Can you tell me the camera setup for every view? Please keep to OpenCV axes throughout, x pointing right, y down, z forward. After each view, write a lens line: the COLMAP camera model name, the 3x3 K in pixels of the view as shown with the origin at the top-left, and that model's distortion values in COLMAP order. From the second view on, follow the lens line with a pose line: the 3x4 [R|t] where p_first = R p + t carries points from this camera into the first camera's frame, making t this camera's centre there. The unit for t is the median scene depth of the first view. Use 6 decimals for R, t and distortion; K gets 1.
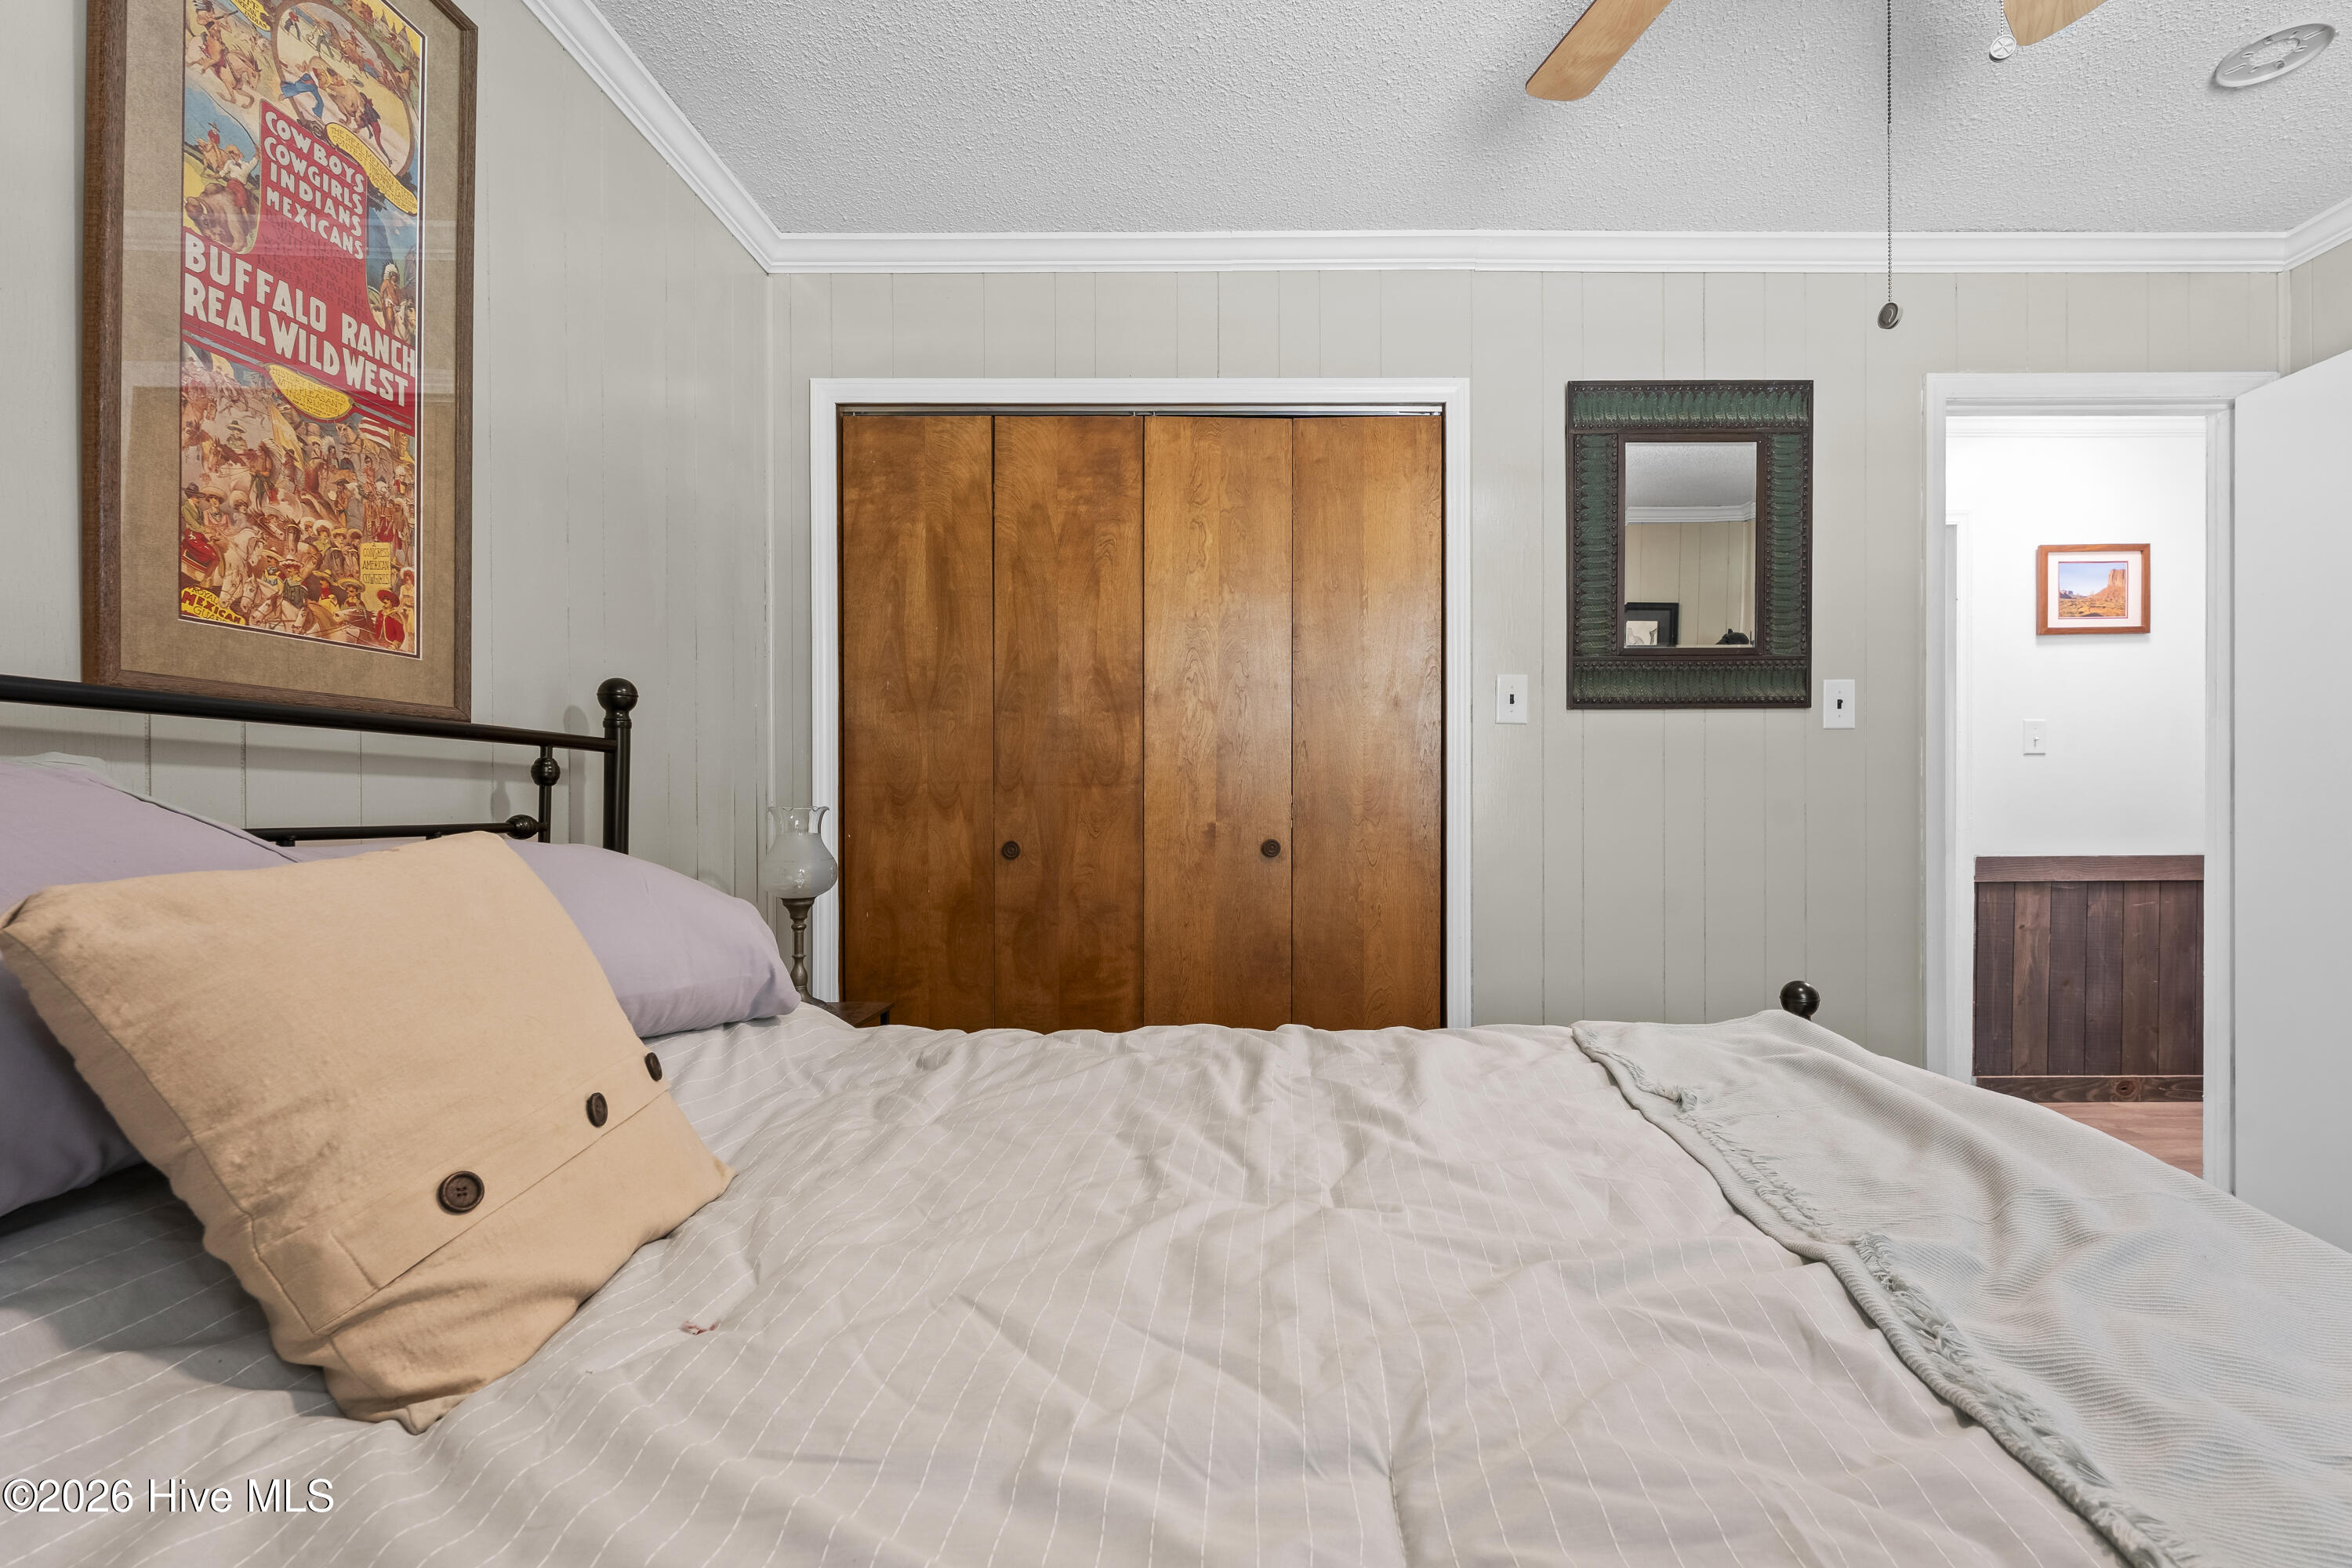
lens RADIAL K [[949.3, 0, 1183.4], [0, 949.3, 799.1], [0, 0, 1]] dist [-0.003810, -0.000543]
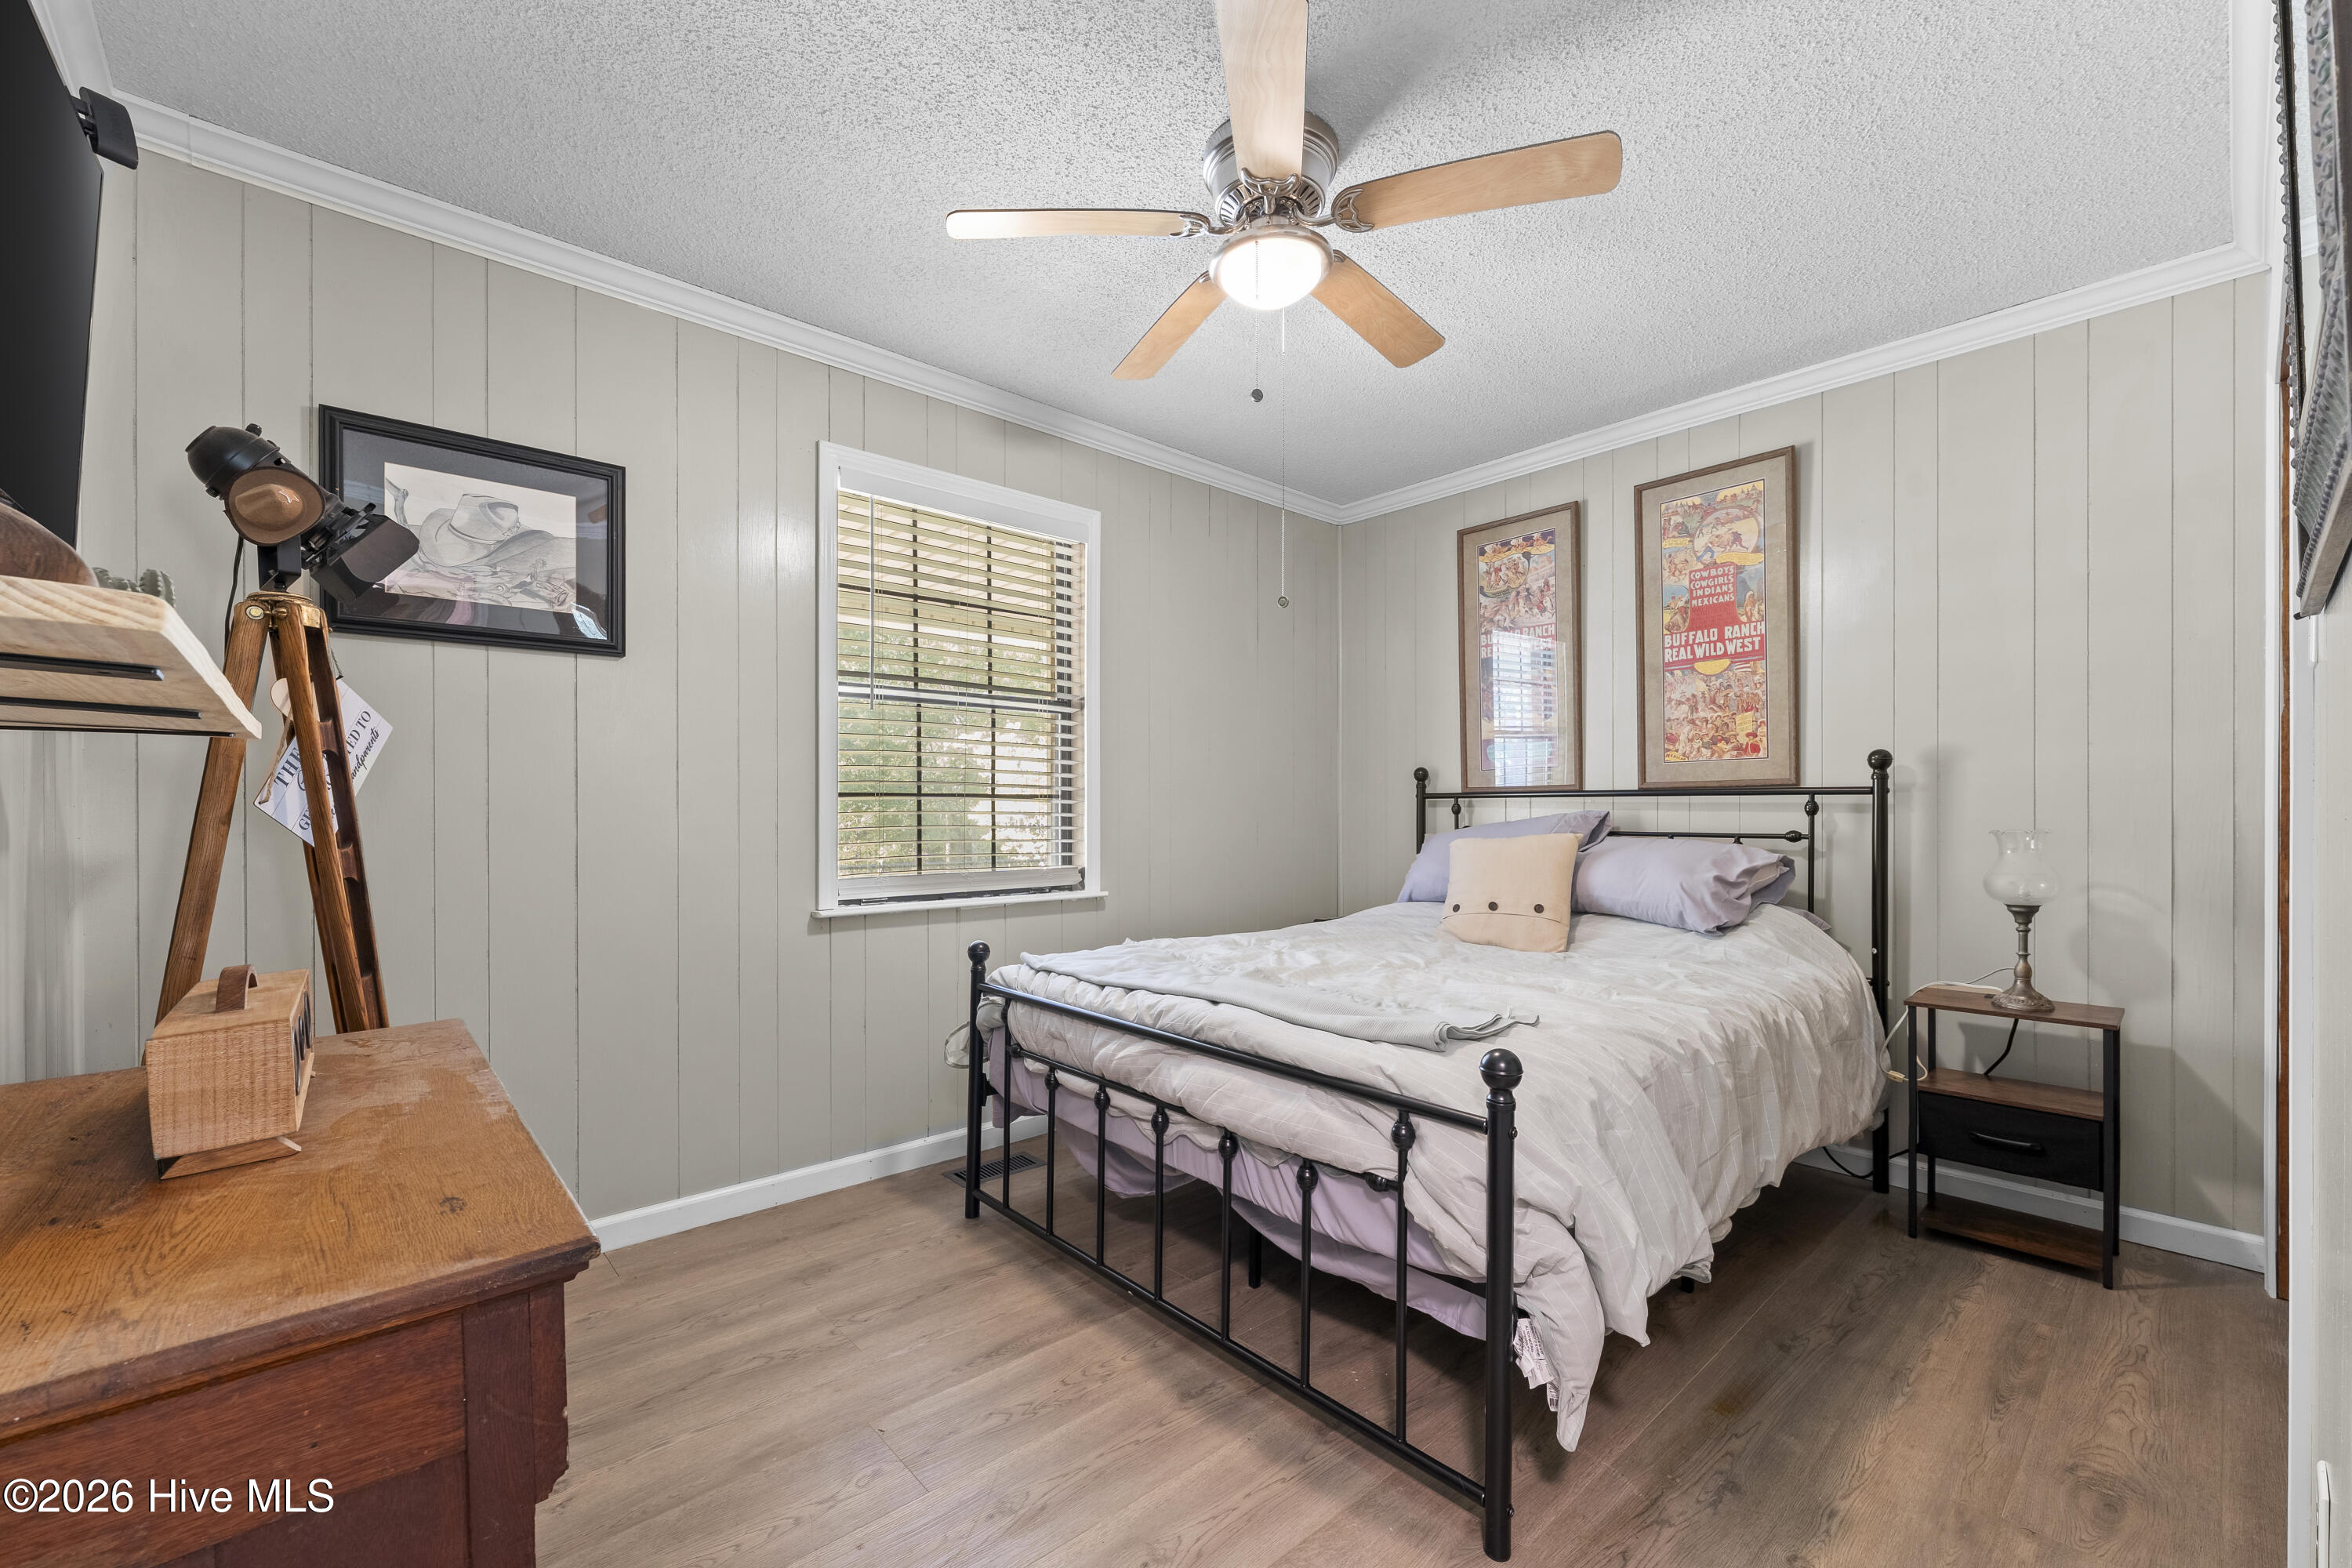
lens RADIAL K [[949.3, 0, 1169.3], [0, 949.3, 807.5], [0, 0, 1]] dist [-0.003810, -0.000543]
pose [[-0.684578, -0.008381, -0.728891, 1.957132], [-0.001571, 0.999949, -0.010023, -0.010614], [0.728938, -0.005716, -0.684556, 1.658280]]
